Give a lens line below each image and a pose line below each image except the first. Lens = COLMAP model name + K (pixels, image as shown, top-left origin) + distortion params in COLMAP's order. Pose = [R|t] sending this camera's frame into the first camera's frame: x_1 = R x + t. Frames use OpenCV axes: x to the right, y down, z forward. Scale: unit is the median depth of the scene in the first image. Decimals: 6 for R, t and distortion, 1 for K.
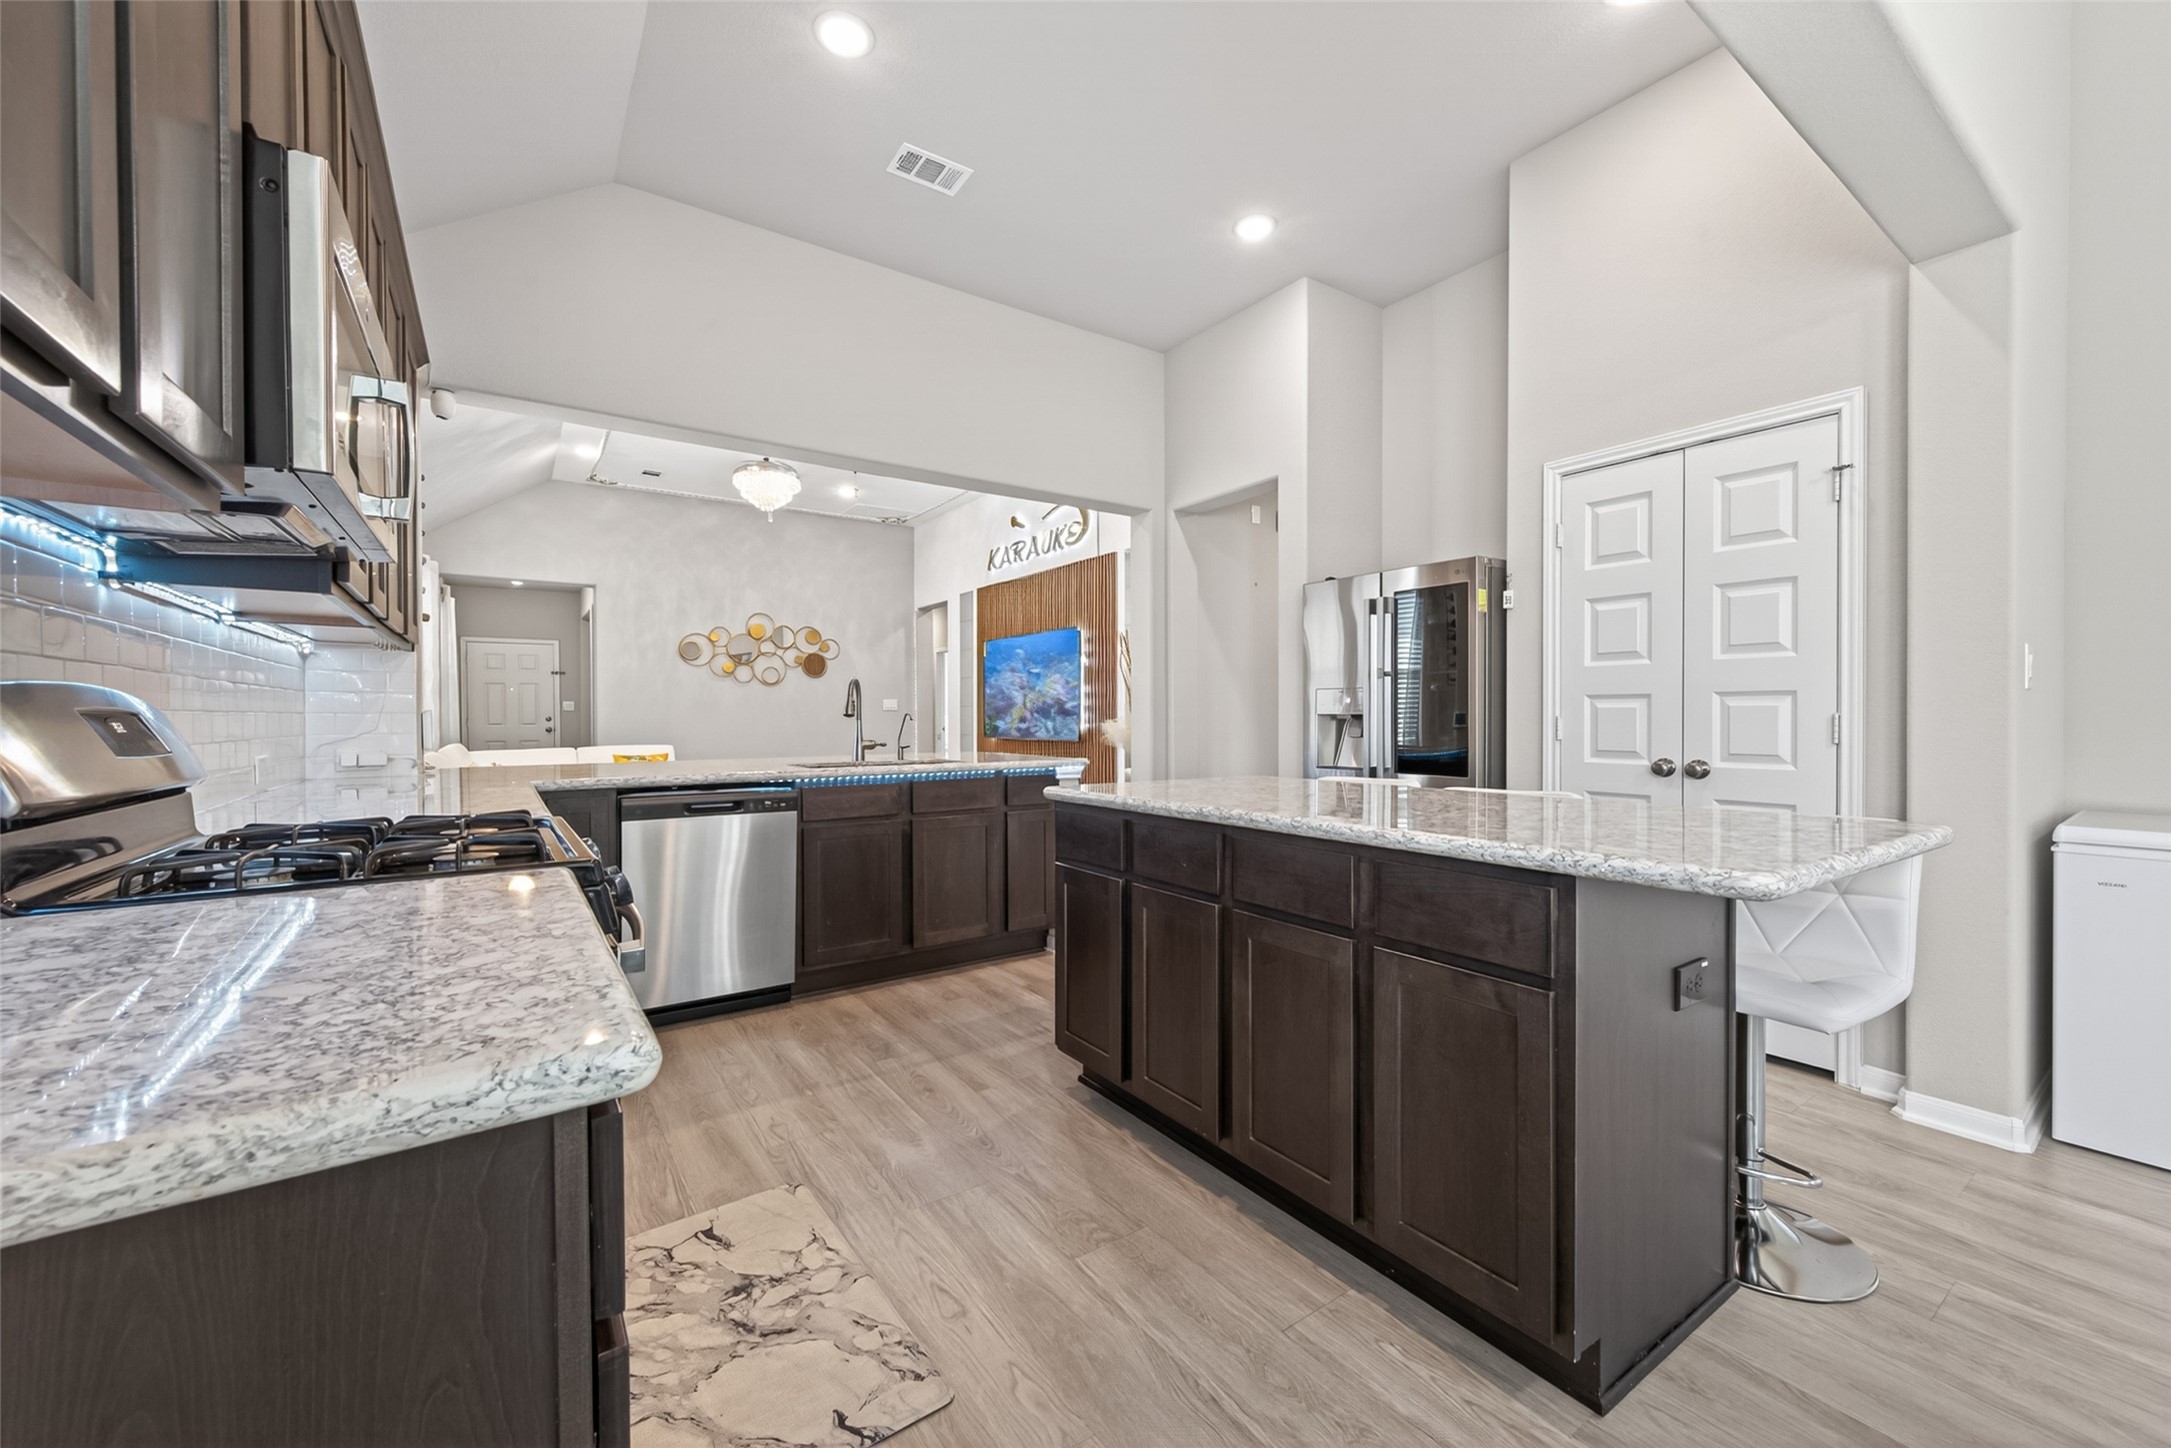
lens RADIAL K [[839.2, 0, 1092.1], [0, 839.2, 724.3], [0, 0, 1]] dist [0.004009, -0.000244]
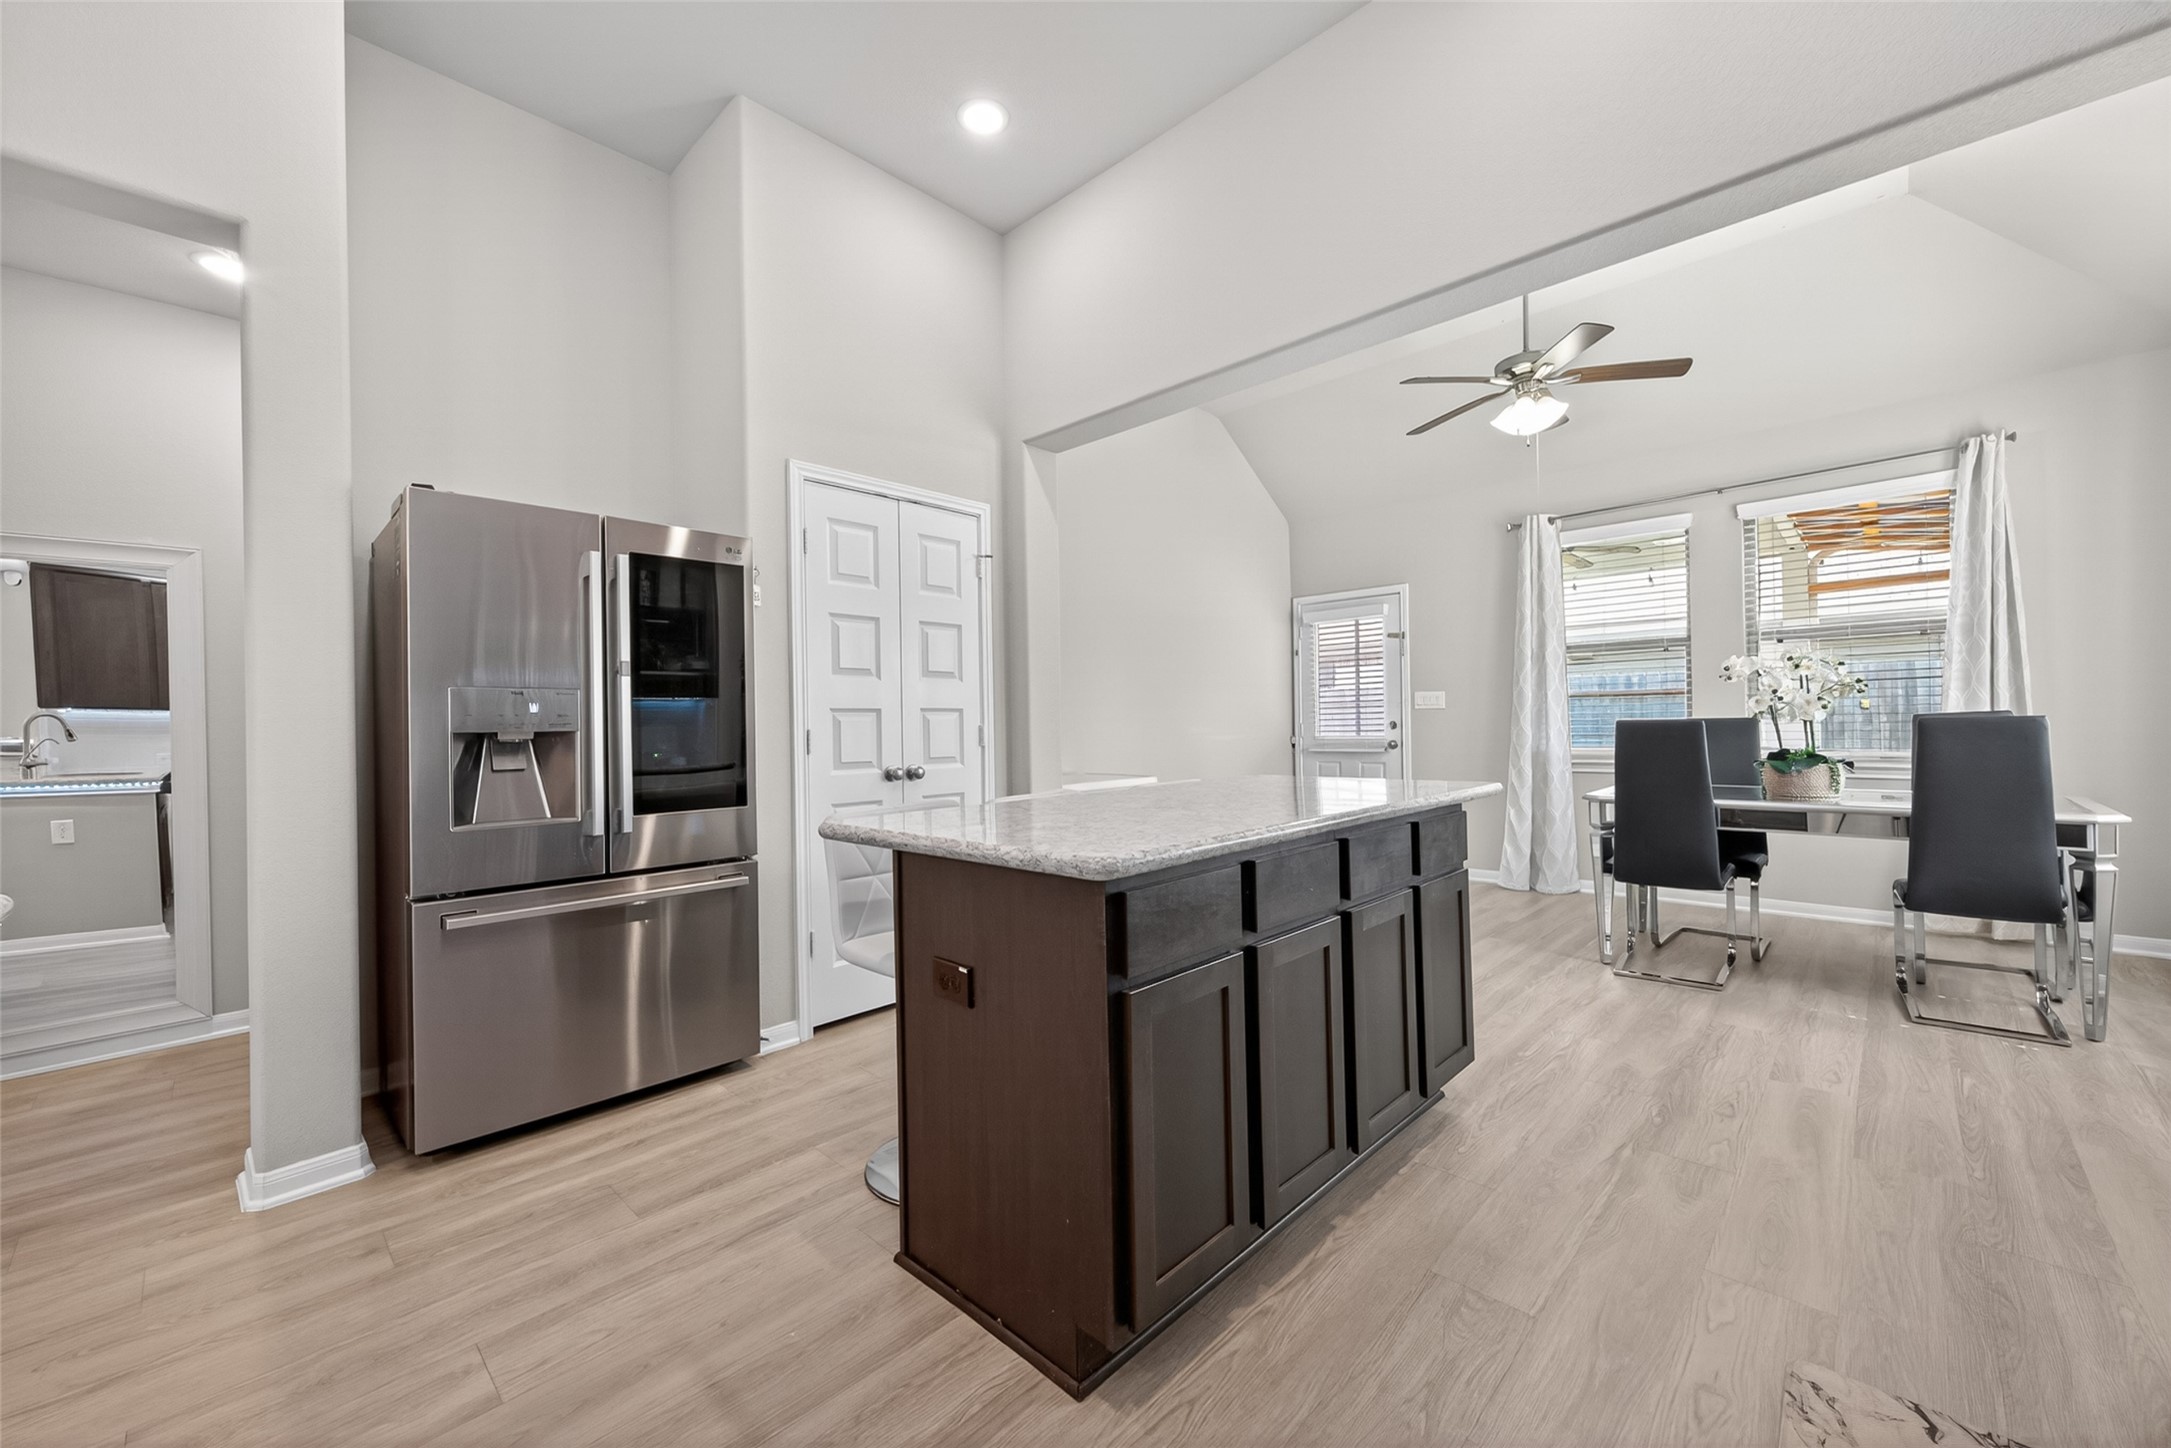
lens RADIAL K [[839.2, 0, 1092.1], [0, 839.2, 724.3], [0, 0, 1]] dist [0.004009, -0.000244]
pose [[-0.198825, 0.008200, 0.980001, -0.417830], [0.027181, 0.999626, -0.002850, -0.004020], [-0.979658, 0.026071, -0.198973, 0.831420]]
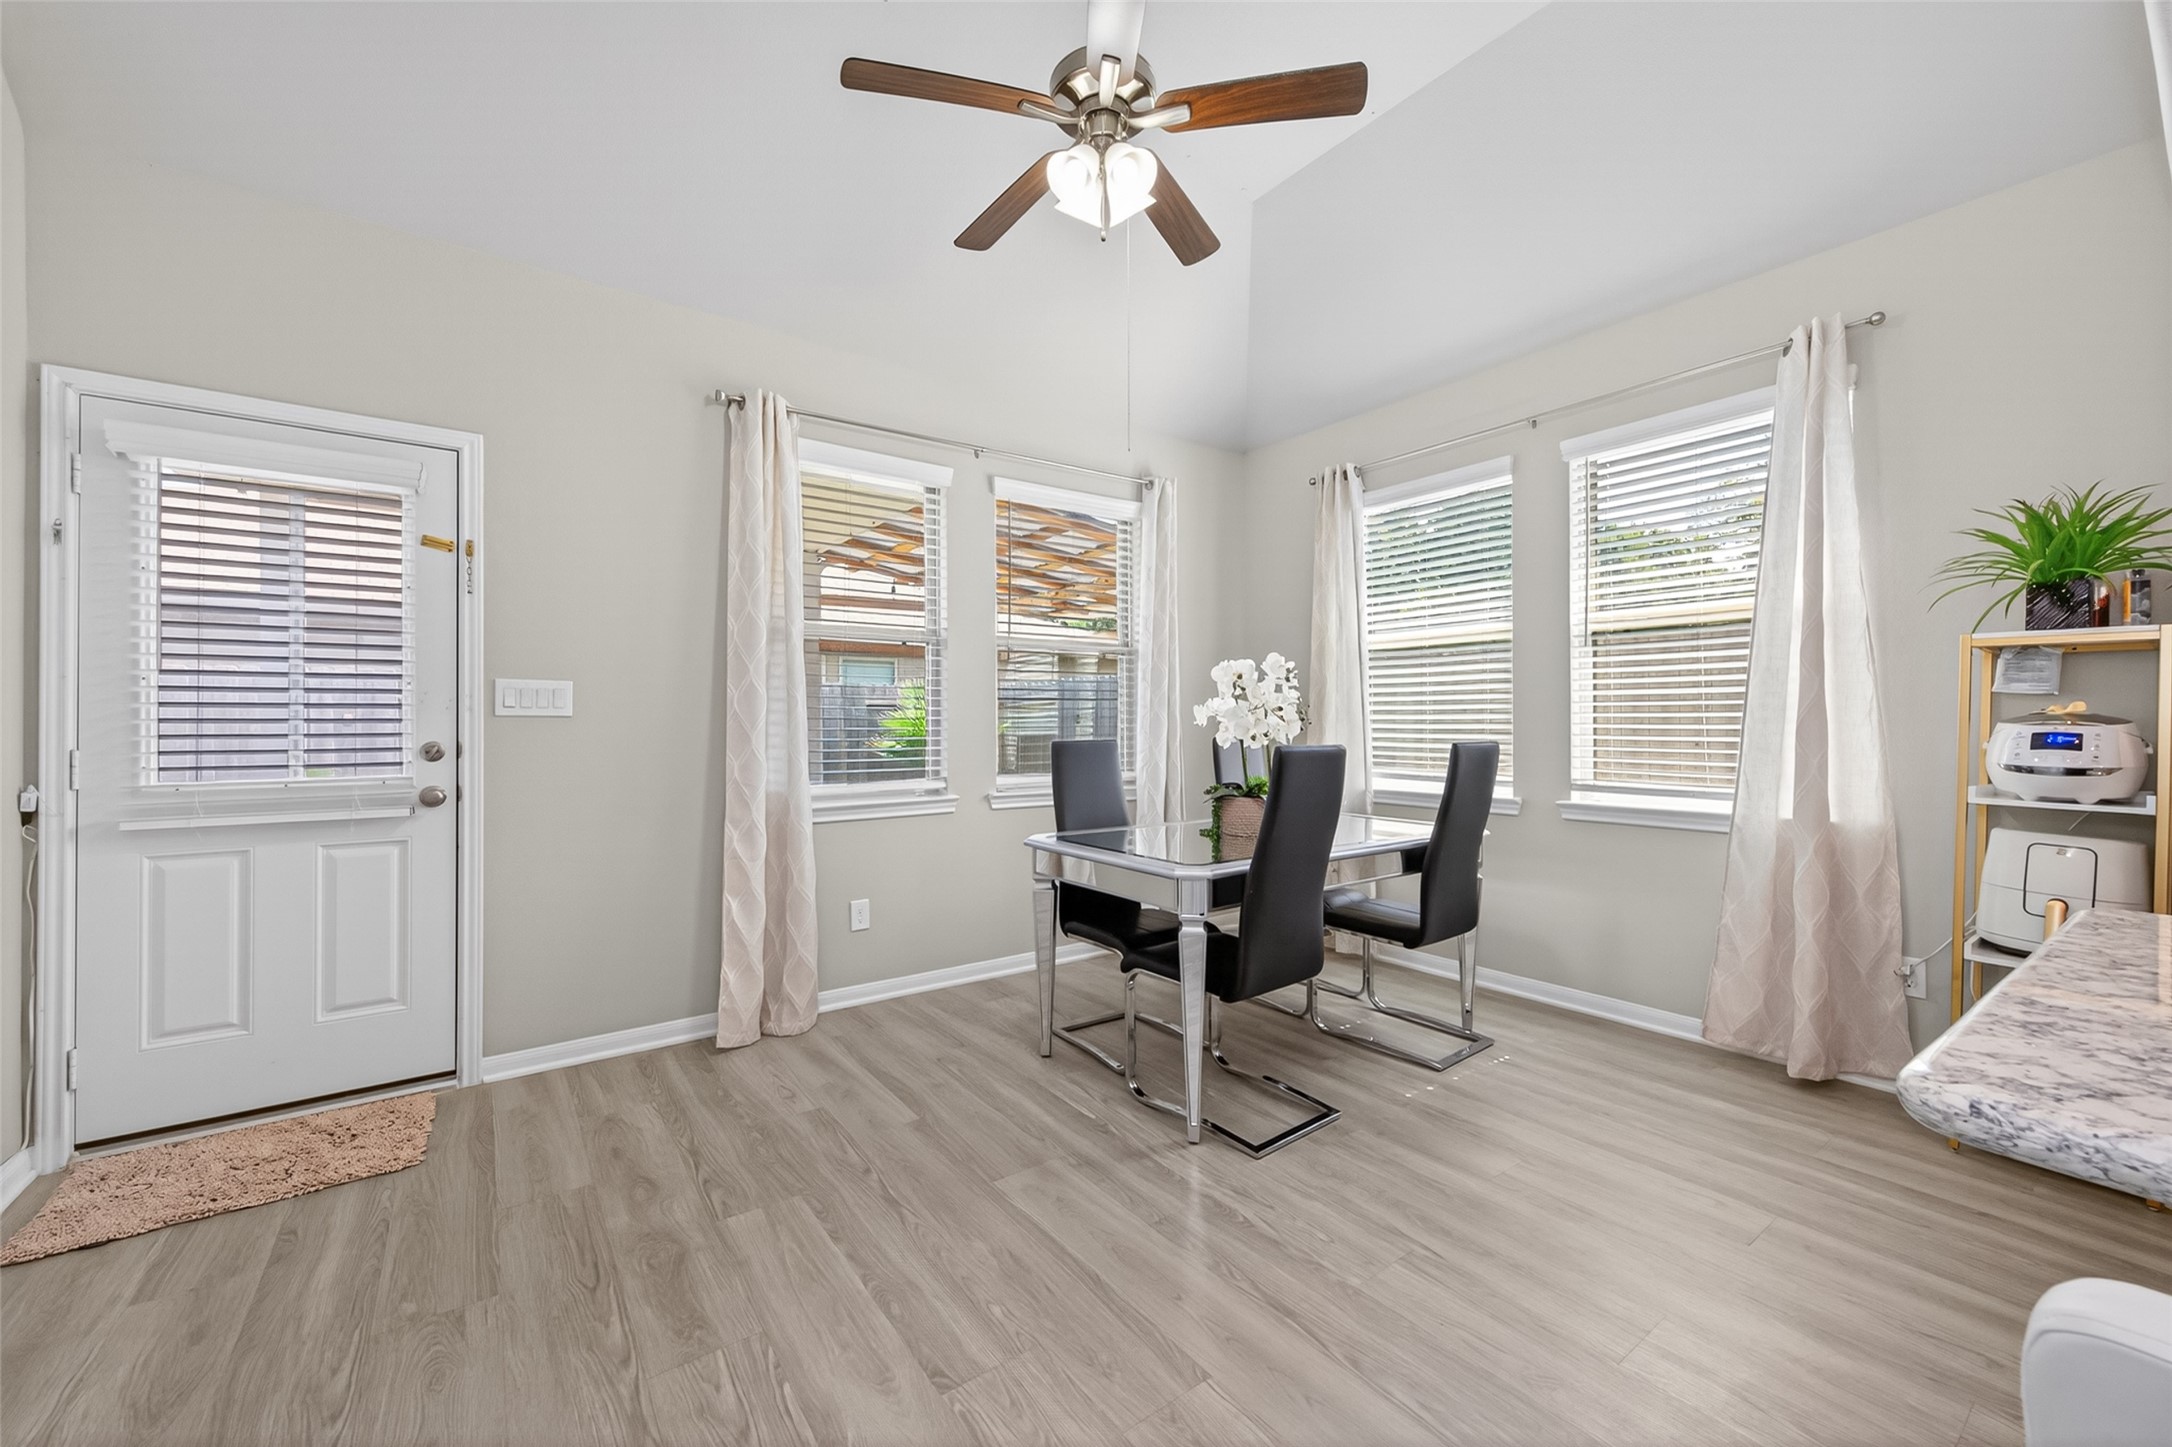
lens RADIAL K [[839.6, 0, 1092.6], [0, 839.6, 723.8], [0, 0, 1]] dist [0.004009, -0.000244]
pose [[-0.999791, 0.004567, -0.019948, 0.637865], [0.004320, 0.999914, 0.012389, -0.022816], [0.020003, 0.012300, -0.999724, 0.629598]]
